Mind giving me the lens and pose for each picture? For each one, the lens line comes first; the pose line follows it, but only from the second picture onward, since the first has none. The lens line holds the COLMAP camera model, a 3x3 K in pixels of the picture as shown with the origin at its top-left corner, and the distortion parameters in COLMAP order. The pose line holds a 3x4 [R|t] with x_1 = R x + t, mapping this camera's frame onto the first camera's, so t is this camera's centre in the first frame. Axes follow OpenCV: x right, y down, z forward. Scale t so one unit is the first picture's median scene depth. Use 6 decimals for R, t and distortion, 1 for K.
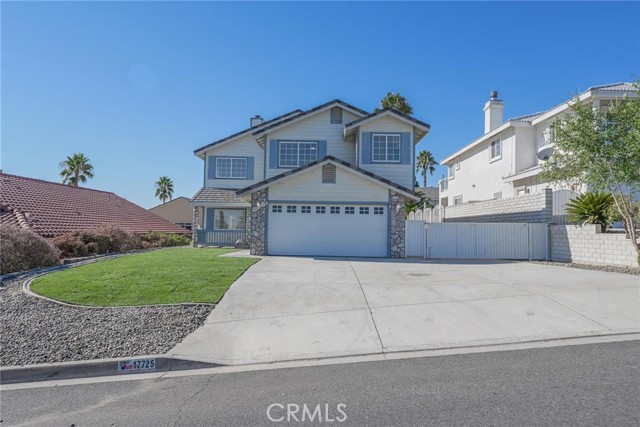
lens RADIAL K [[439.3, 0, 317.8], [0, 439.3, 212.2], [0, 0, 1]] dist [-0.020211, -0.002497]
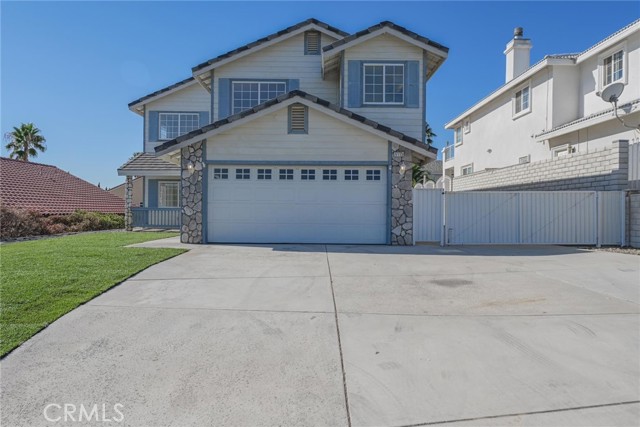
lens RADIAL K [[439.3, 0, 321.0], [0, 439.3, 214.4], [0, 0, 1]] dist [-0.020211, -0.002497]
pose [[0.999681, -0.010521, 0.022978, 0.040151], [0.009325, 0.998628, 0.051525, 0.020082], [-0.023488, -0.051295, 0.998407, 0.307710]]
